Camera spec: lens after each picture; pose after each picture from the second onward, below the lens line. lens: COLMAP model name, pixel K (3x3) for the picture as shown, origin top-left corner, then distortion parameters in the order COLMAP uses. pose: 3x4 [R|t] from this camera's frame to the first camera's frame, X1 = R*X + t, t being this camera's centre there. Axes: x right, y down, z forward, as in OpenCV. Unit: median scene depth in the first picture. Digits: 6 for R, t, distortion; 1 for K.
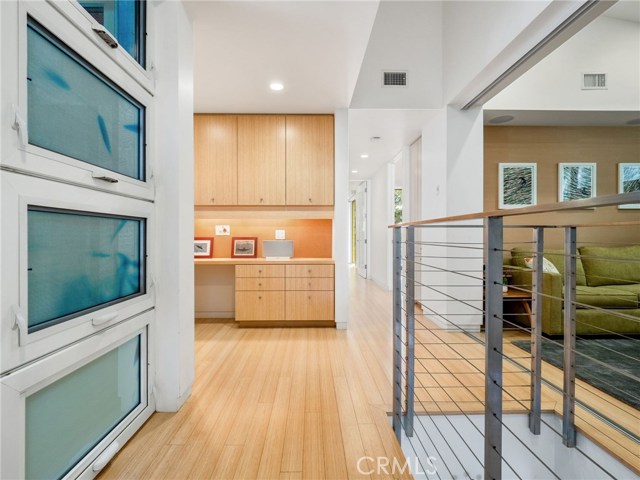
lens RADIAL K [[310.0, 0, 316.5], [0, 310.0, 238.8], [0, 0, 1]] dist [0.003379, -0.003333]
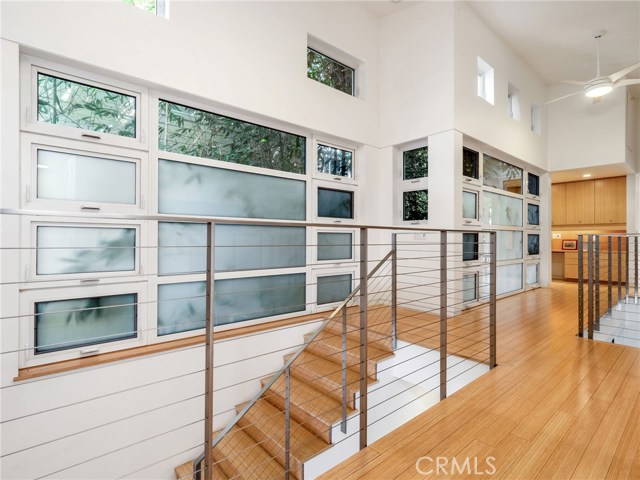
lens RADIAL K [[329.7, 0, 320.8], [0, 329.7, 238.7], [0, 0, 1]] dist [-0.004527, -0.000701]
pose [[0.641291, -0.002274, -0.767295, 0.402312], [-0.004277, 0.999969, -0.006538, 0.011458], [0.767286, 0.007474, 0.641261, -1.757246]]
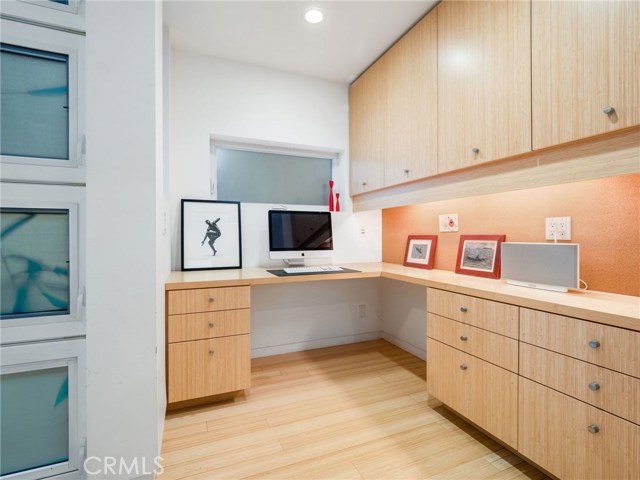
lens RADIAL K [[310.0, 0, 319.9], [0, 310.0, 237.5], [0, 0, 1]] dist [0.003379, -0.003333]
pose [[0.362167, 0.006315, -0.932092, 0.161496], [-0.002993, 0.999980, 0.005612, -0.003233], [0.932108, 0.000758, 0.362179, 0.618269]]
